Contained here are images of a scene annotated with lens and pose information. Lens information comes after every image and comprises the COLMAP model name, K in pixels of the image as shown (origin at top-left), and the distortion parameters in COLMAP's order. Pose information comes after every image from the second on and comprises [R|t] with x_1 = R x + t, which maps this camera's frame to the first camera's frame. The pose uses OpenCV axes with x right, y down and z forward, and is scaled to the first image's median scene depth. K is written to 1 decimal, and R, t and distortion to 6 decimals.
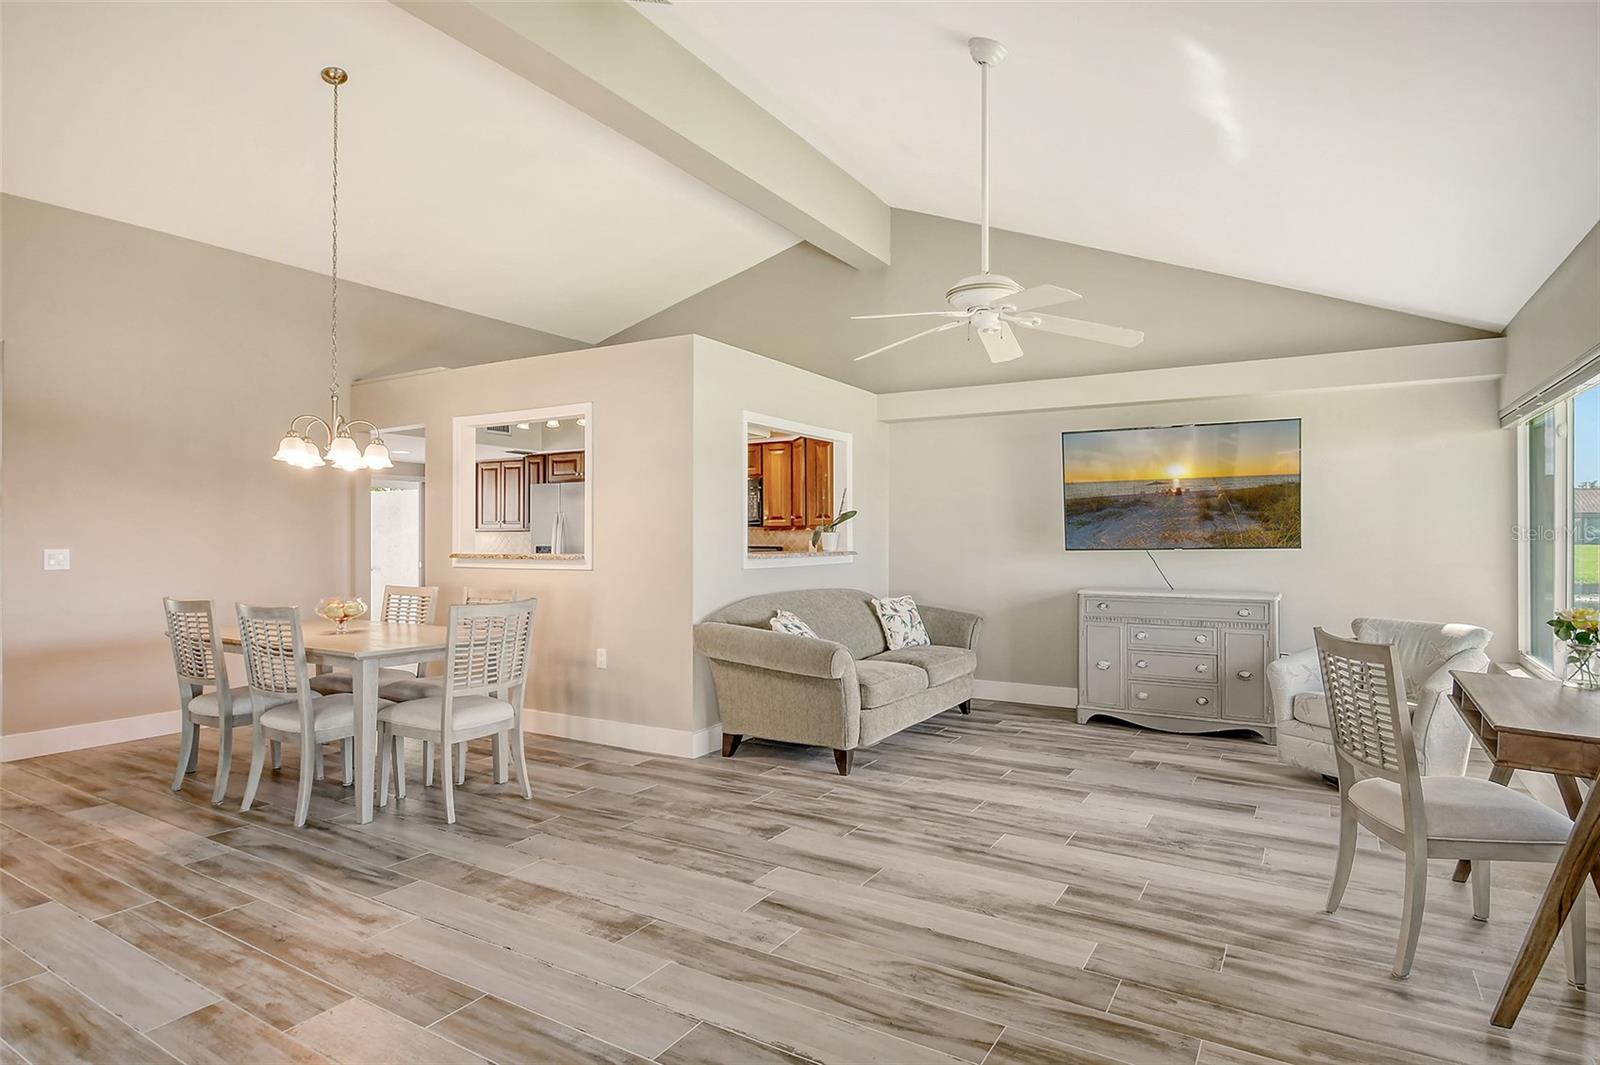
lens RADIAL K [[849.1, 0, 800.6], [0, 849.1, 549.2], [0, 0, 1]] dist [0.010792, -0.024482]
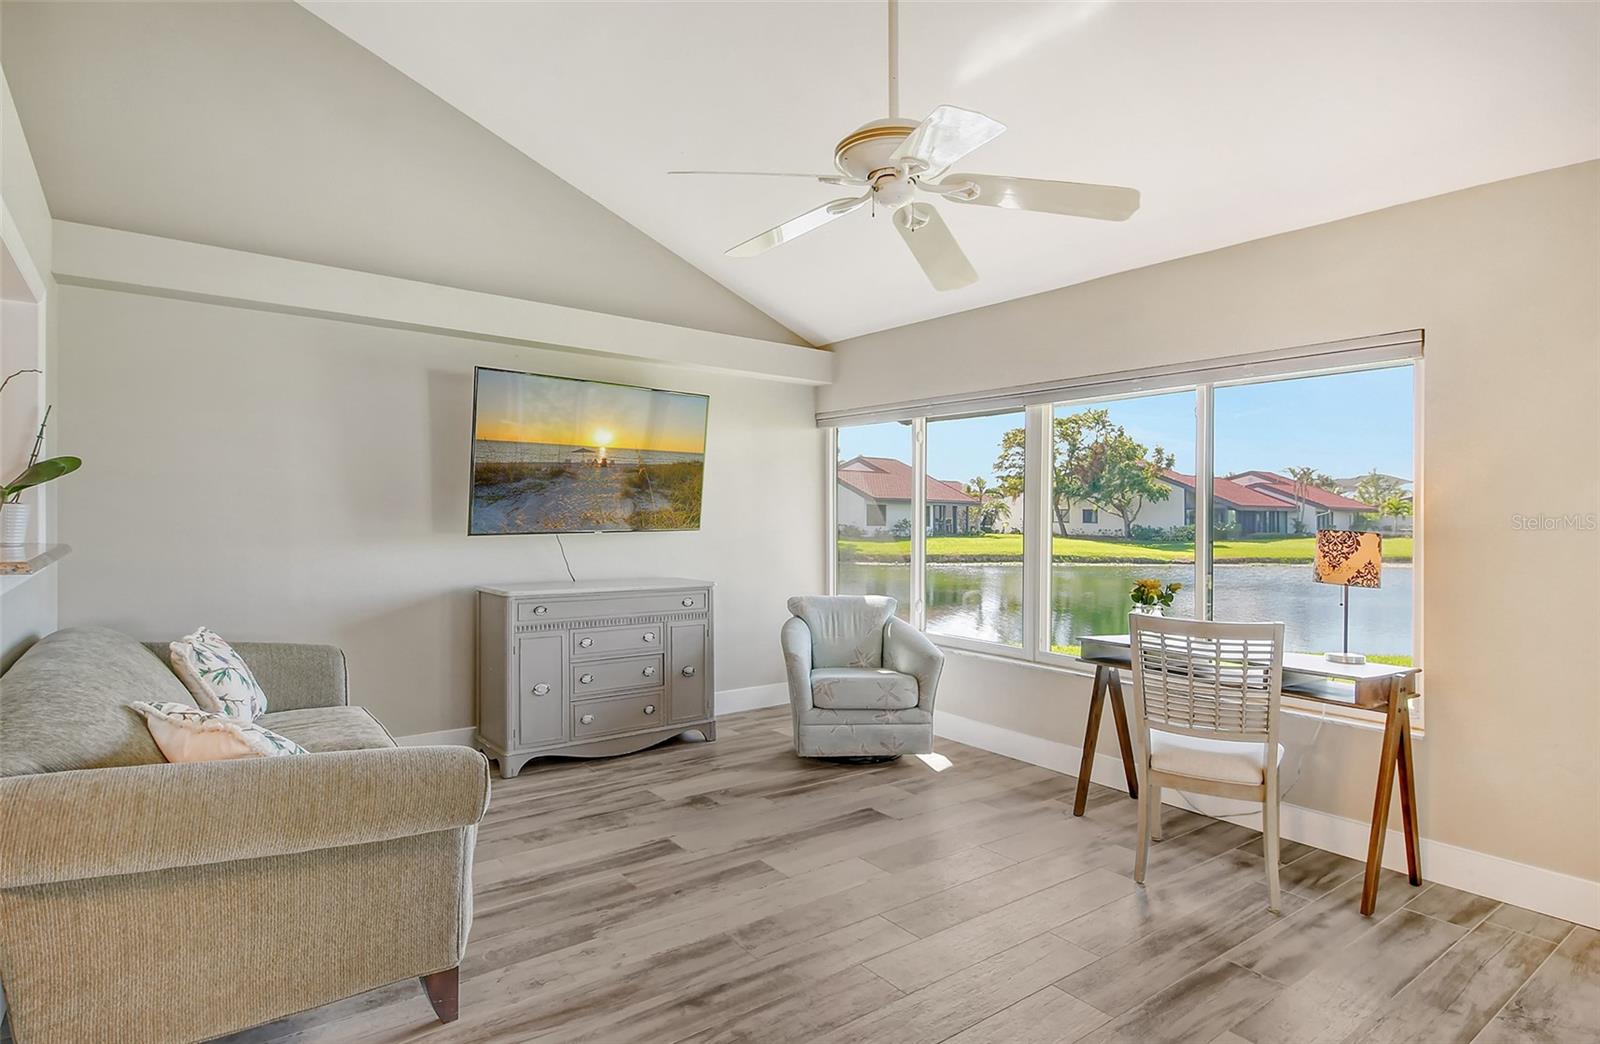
lens RADIAL K [[860.6, 0, 821.7], [0, 860.6, 503.8], [0, 0, 1]] dist [0.016613, -0.001054]
pose [[0.350869, 0.016956, 0.936271, -0.301921], [0.003373, 0.999807, -0.019370, -0.011933], [-0.936419, 0.009954, 0.350744, 0.568679]]
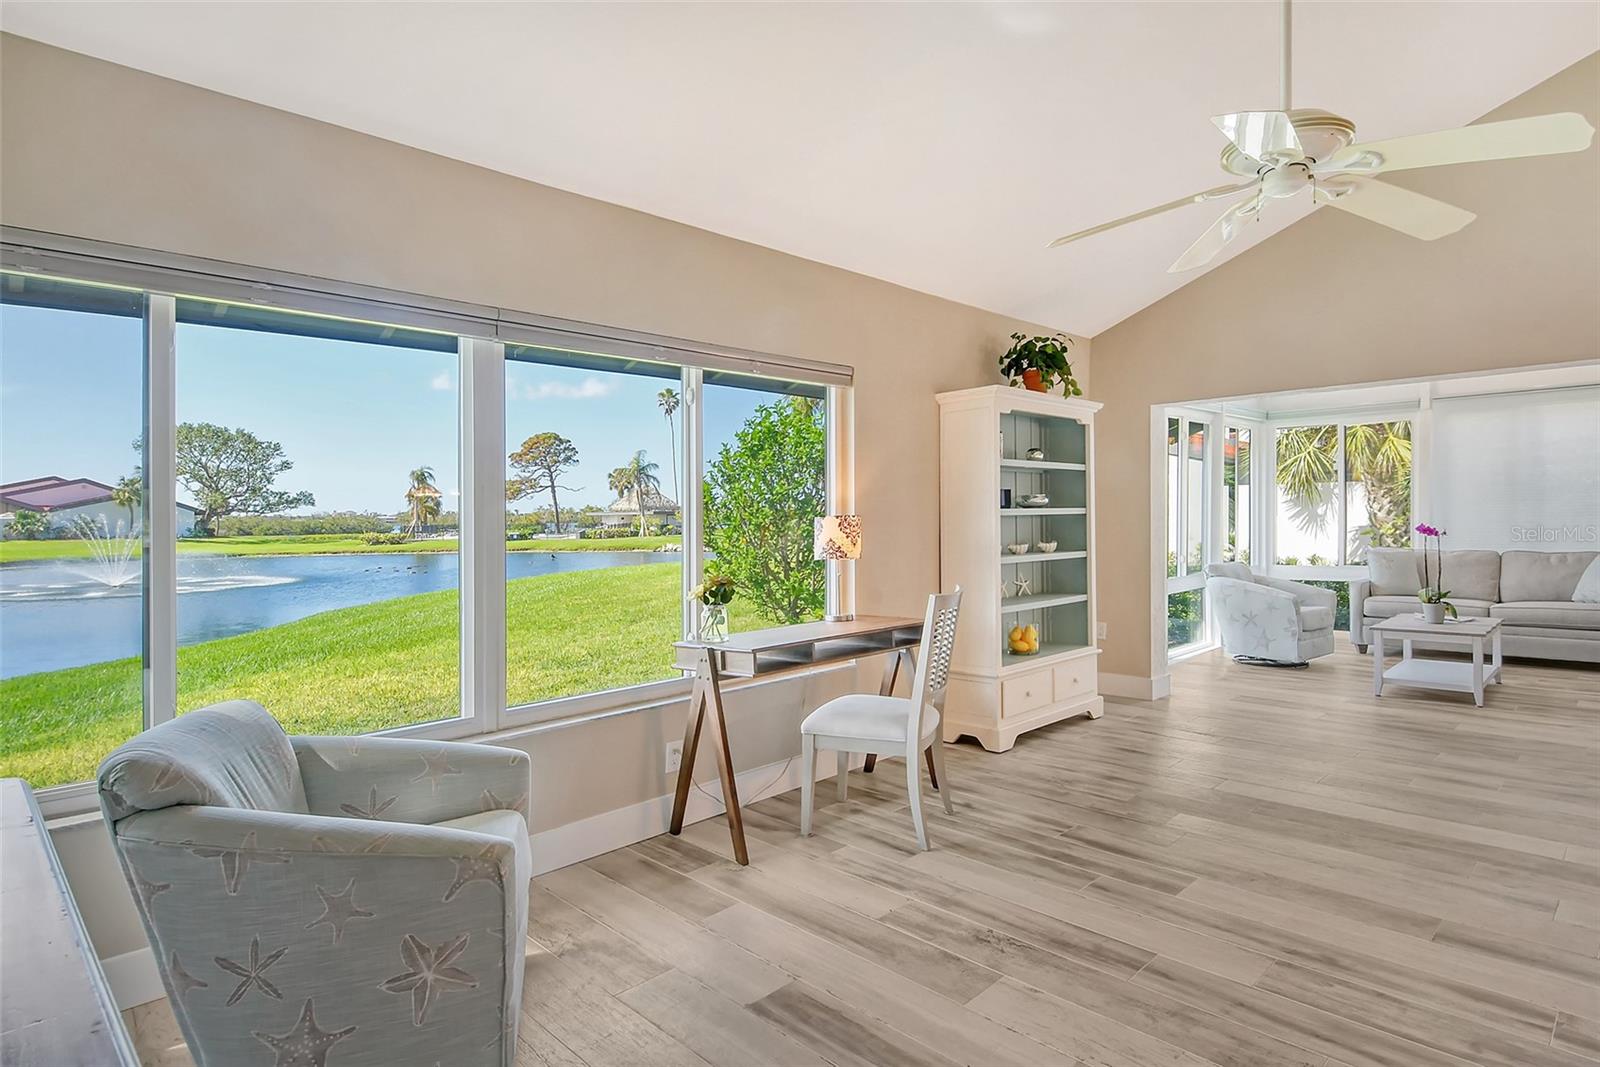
lens RADIAL K [[850.0, 0, 805.0], [0, 850.0, 480.5], [0, 0, 1]] dist [0.030223, -0.024624]
pose [[-0.971318, 0.023218, 0.236648, 0.290620], [0.018151, 0.999558, -0.023565, -0.016276], [-0.237091, -0.018594, -0.971310, 1.222311]]
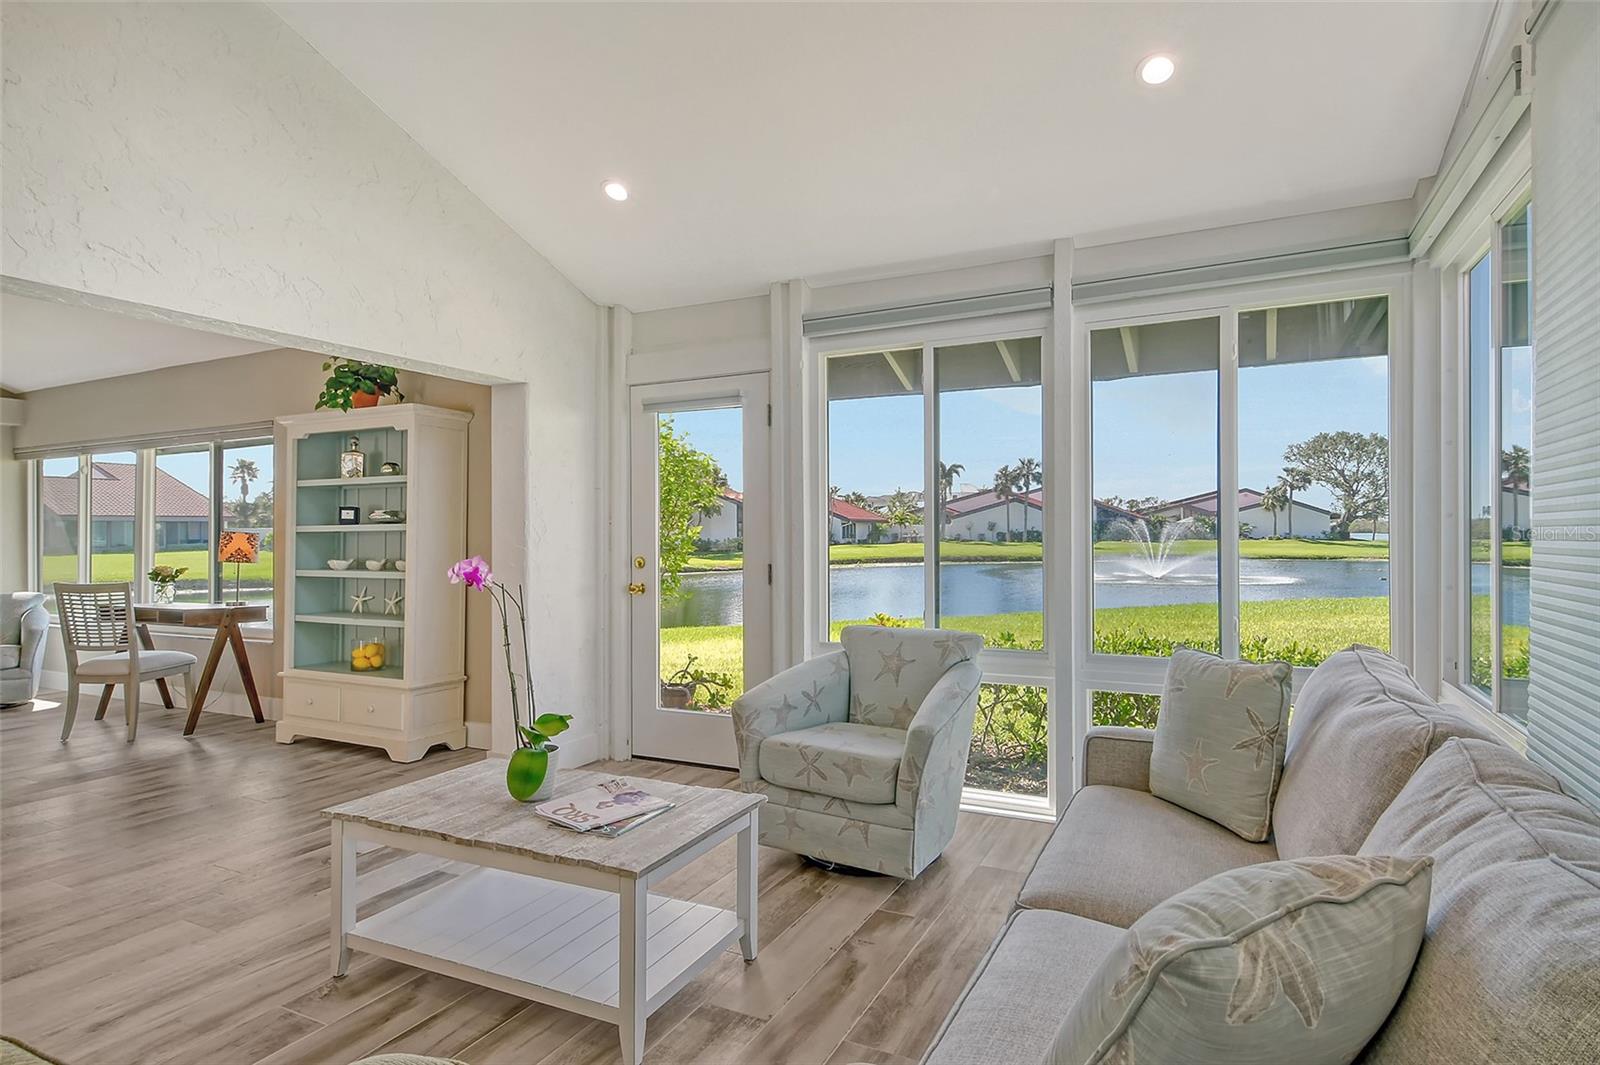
lens RADIAL K [[855.4, 0, 836.8], [0, 855.4, 506.1], [0, 0, 1]] dist [0.014716, -0.014376]
pose [[-0.098351, 0.031825, 0.994643, -0.776050], [0.027822, 0.999186, -0.029219, 0.019198], [-0.994763, 0.024799, -0.099156, -0.264175]]
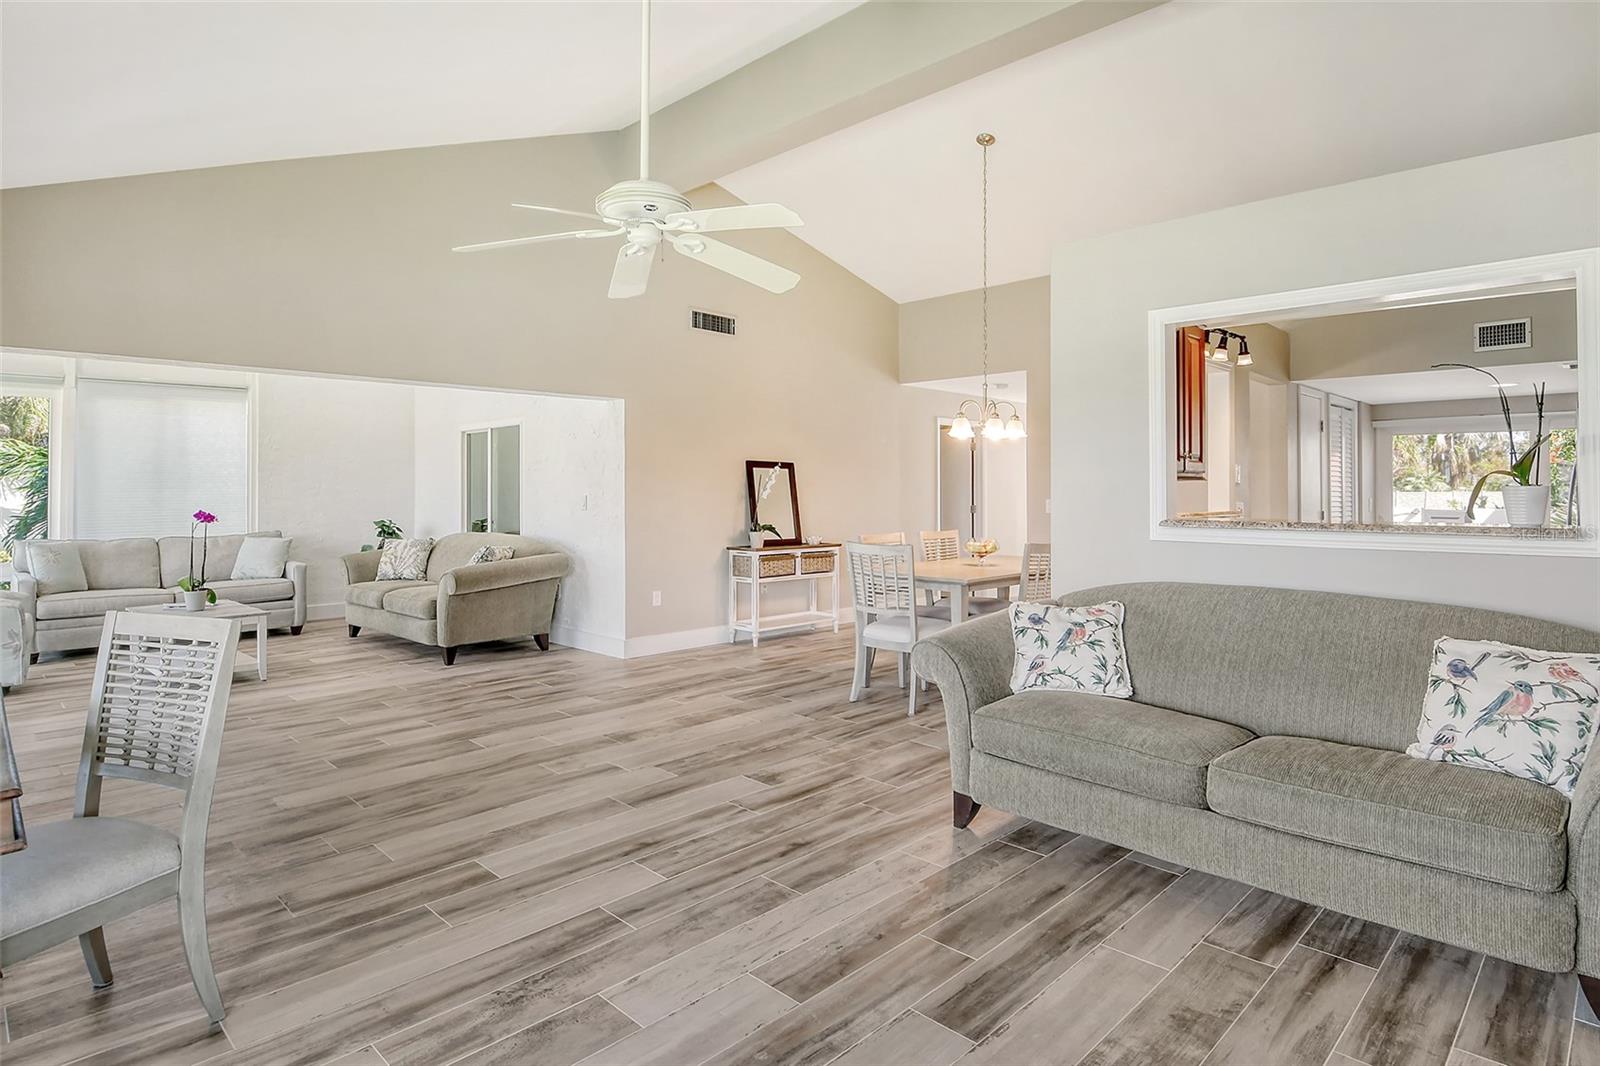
lens RADIAL K [[862.6, 0, 826.0], [0, 862.6, 490.5], [0, 0, 1]] dist [0.021825, -0.028396]
pose [[-0.216232, -0.002294, -0.976339, 0.694302], [-0.015548, 0.999879, 0.001094, -0.008078], [0.976218, 0.015416, -0.216242, 0.939845]]
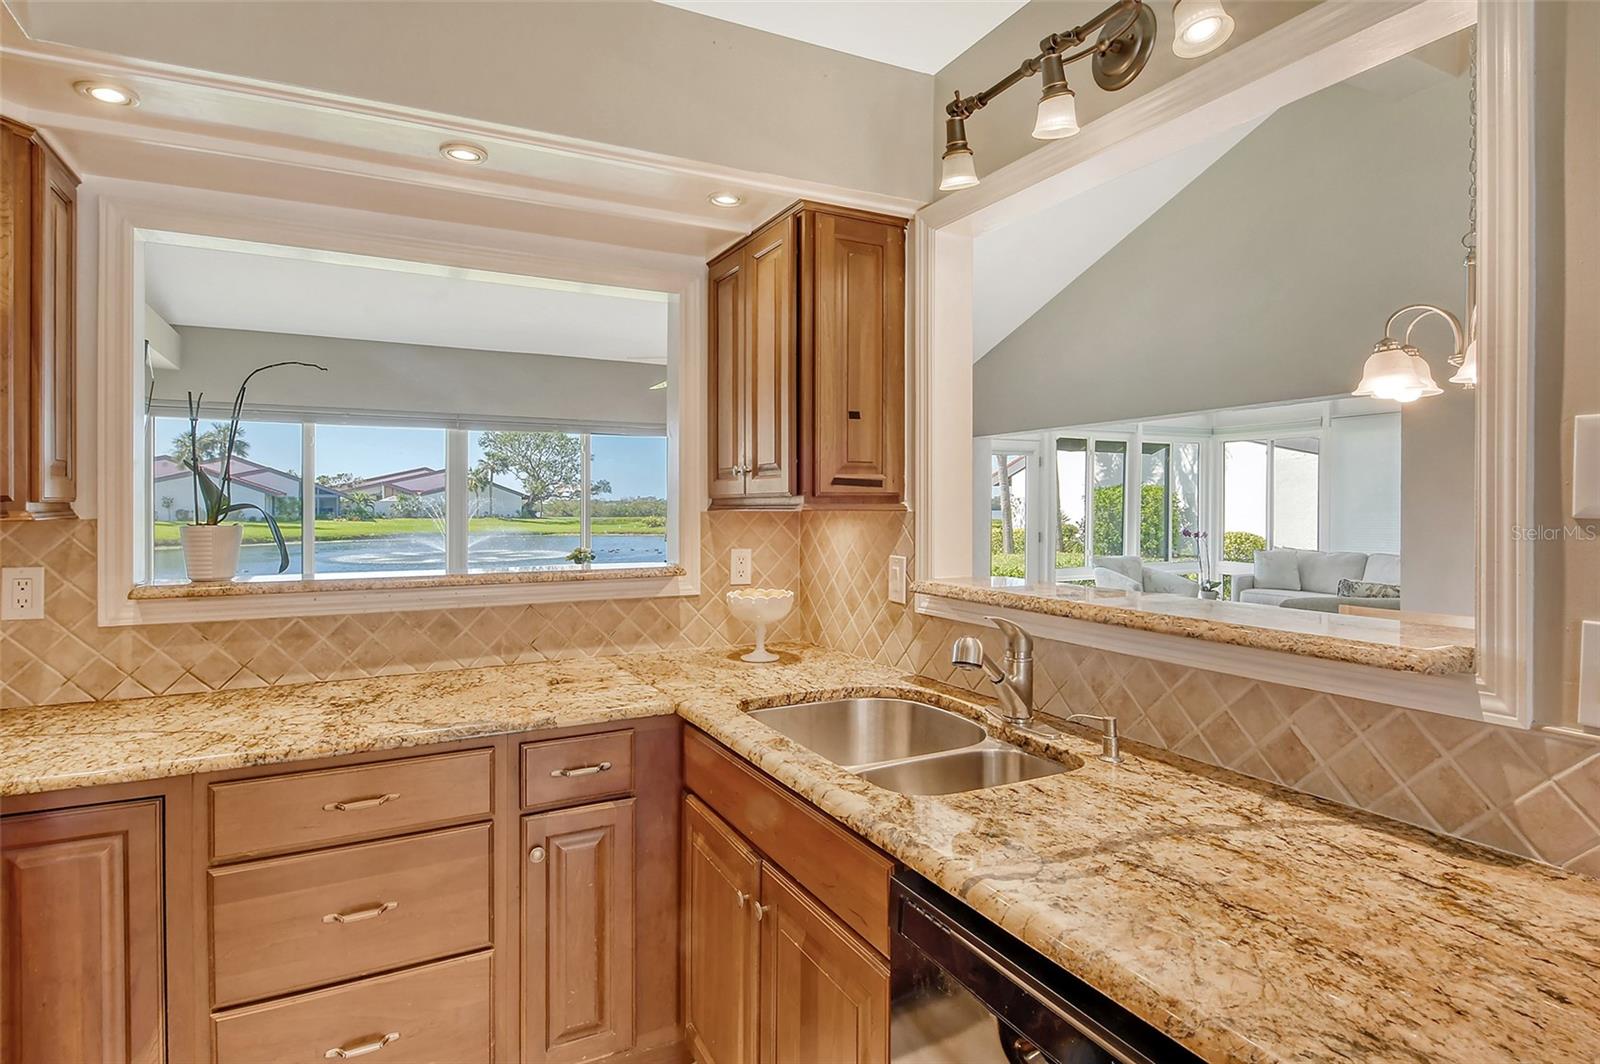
lens RADIAL K [[849.6, 0, 814.0], [0, 849.6, 505.2], [0, 0, 1]] dist [0.033374, -0.025311]
pose [[-0.857342, 0.001310, 0.514745, -0.437544], [0.010245, 0.999842, 0.014520, -0.038161], [-0.514645, 0.017722, -0.857220, 1.494807]]
